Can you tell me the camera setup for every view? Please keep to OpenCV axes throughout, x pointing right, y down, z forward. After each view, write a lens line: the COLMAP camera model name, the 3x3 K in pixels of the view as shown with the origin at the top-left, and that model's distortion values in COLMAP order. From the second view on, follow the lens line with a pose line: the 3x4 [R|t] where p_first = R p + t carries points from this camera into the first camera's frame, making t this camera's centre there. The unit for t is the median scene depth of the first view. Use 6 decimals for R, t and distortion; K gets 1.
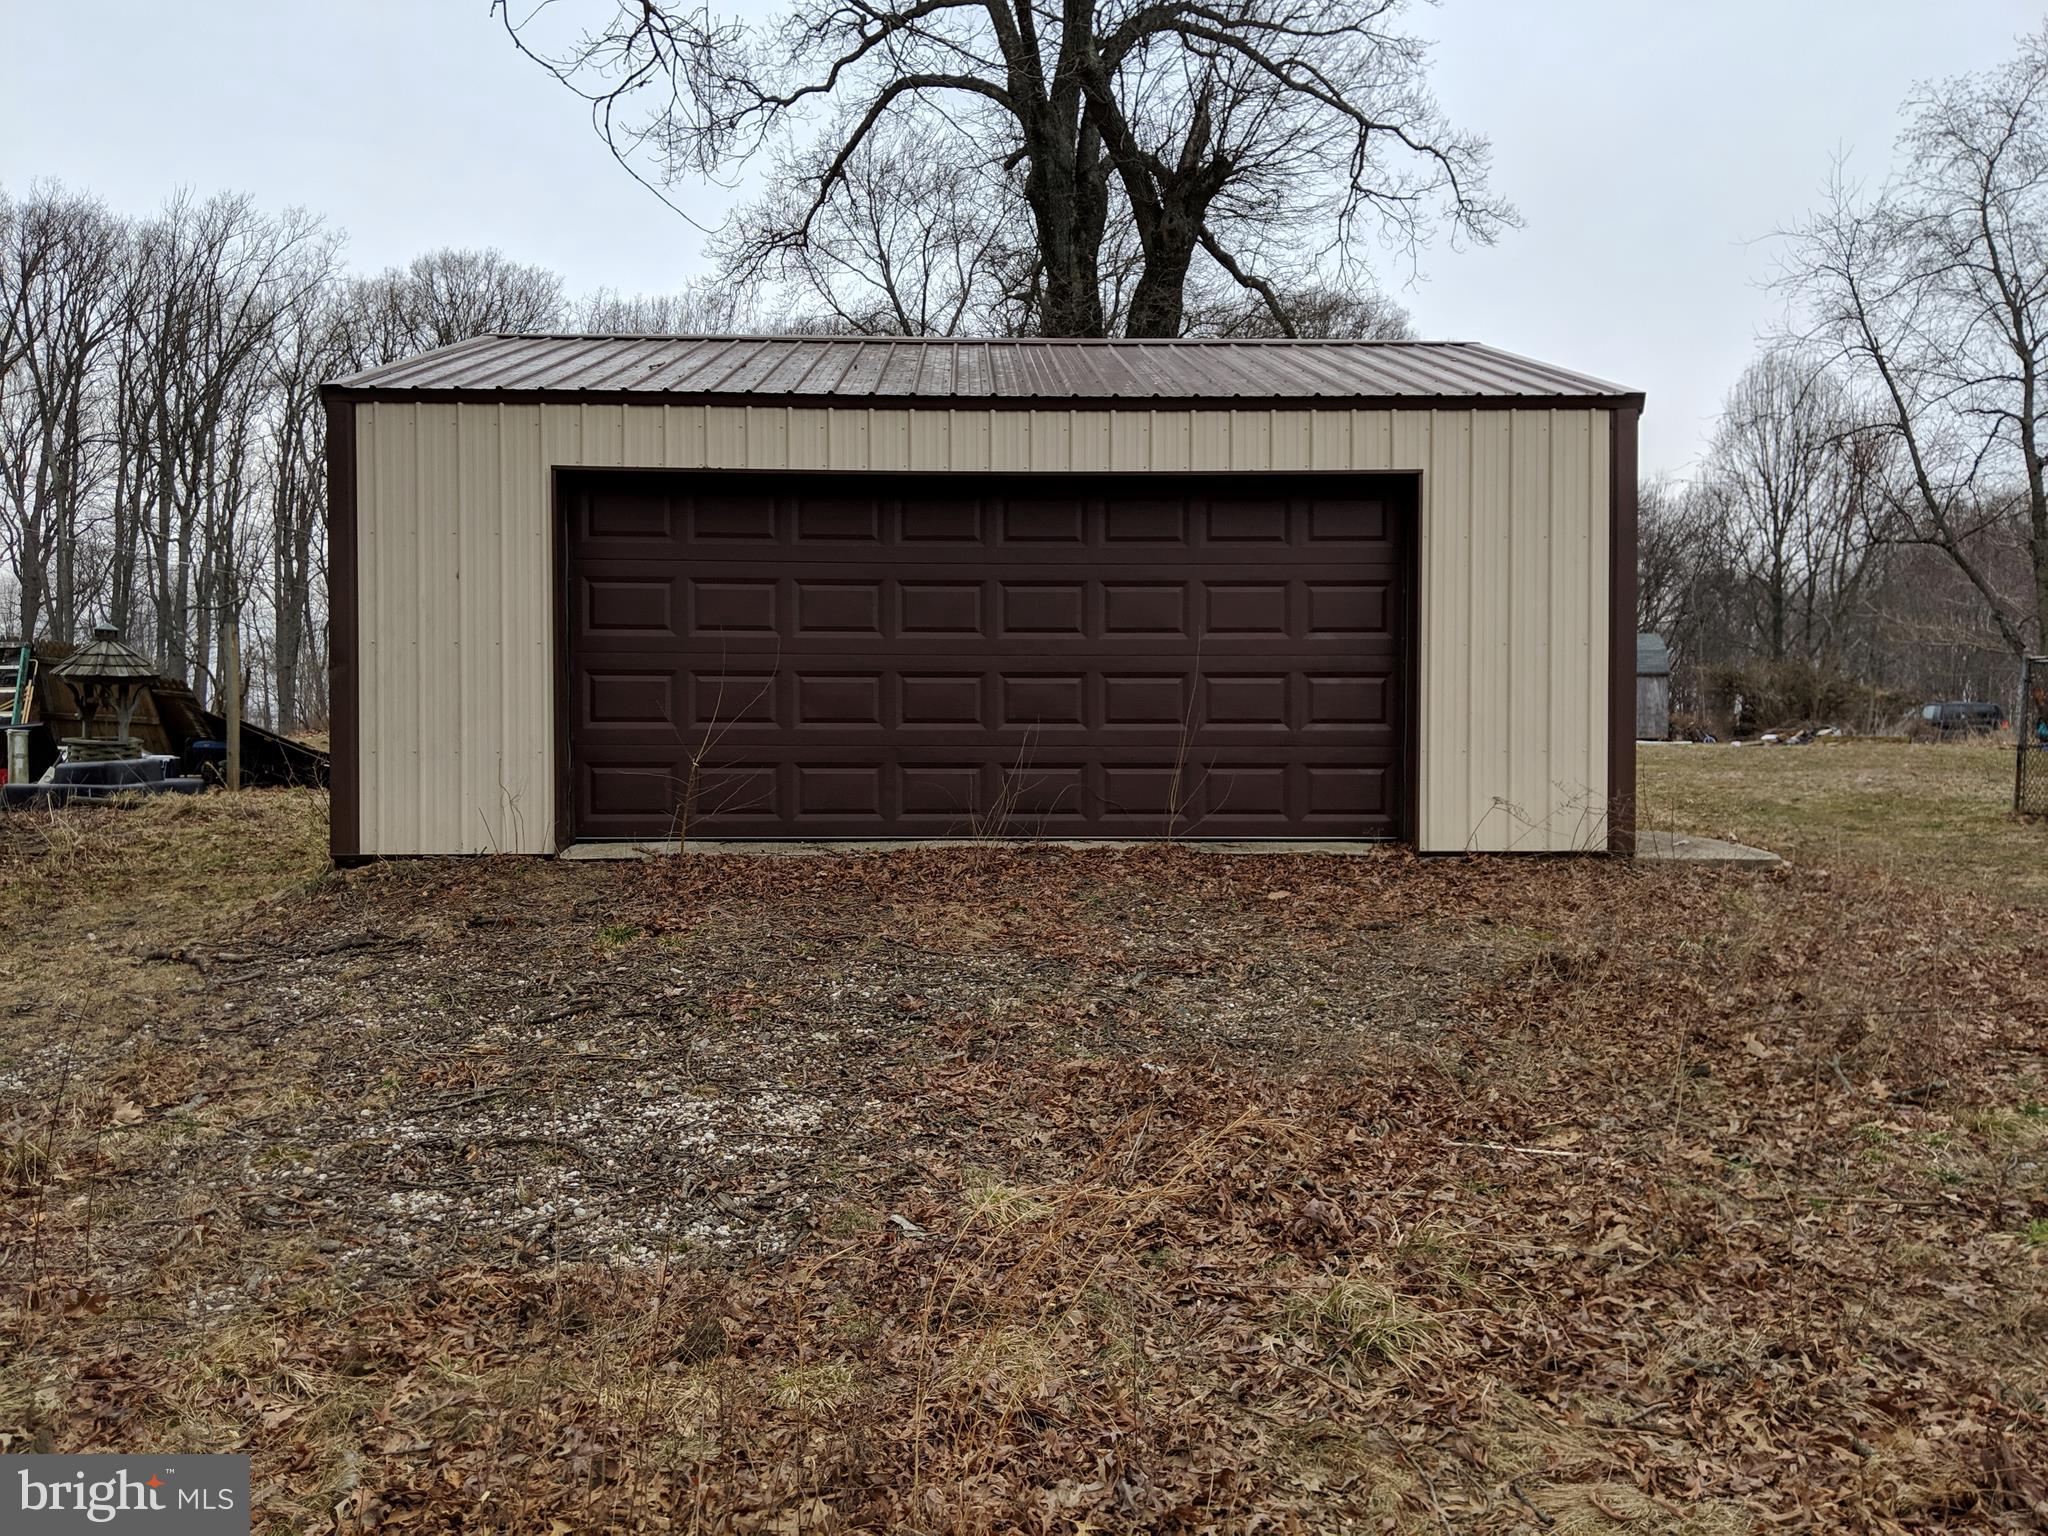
lens RADIAL K [[1627.4, 0, 1026.5], [0, 1627.4, 780.1], [0, 0, 1]] dist [0.108144, -0.181745]
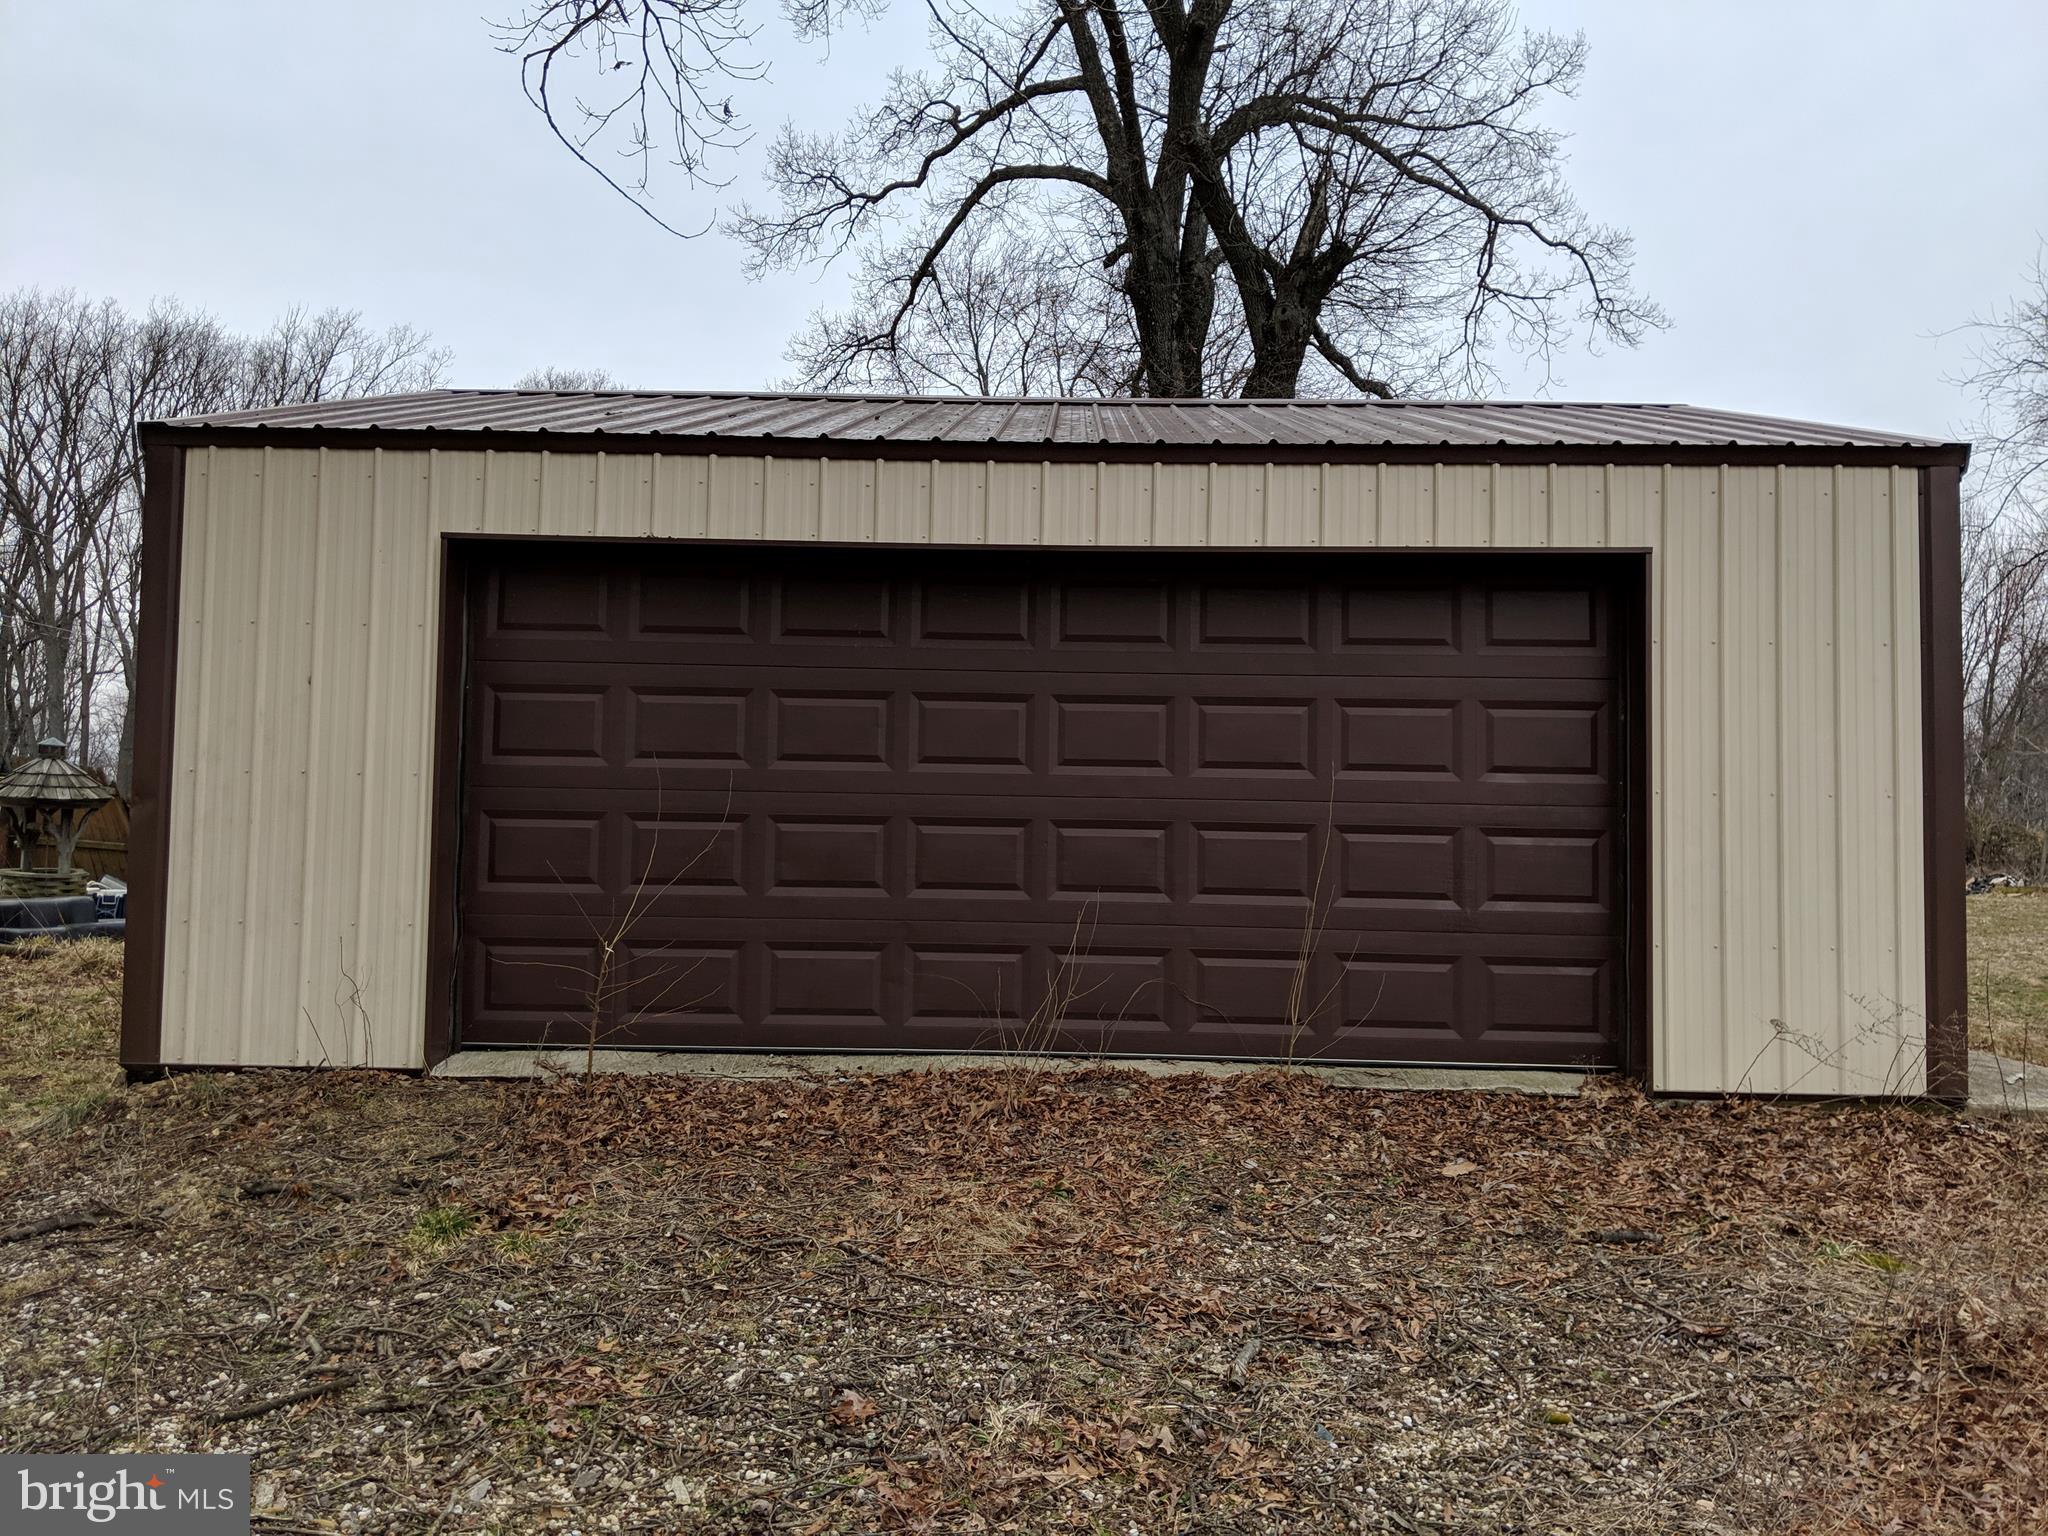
lens RADIAL K [[1777.4, 0, 1026.3], [0, 1777.4, 743.4], [0, 0, 1]] dist [0.212971, -0.545292]
pose [[0.998505, 0.013406, -0.052997, 0.013744], [-0.018514, 0.995103, -0.097097, -0.023529], [0.051436, 0.097933, 0.993863, 0.212248]]
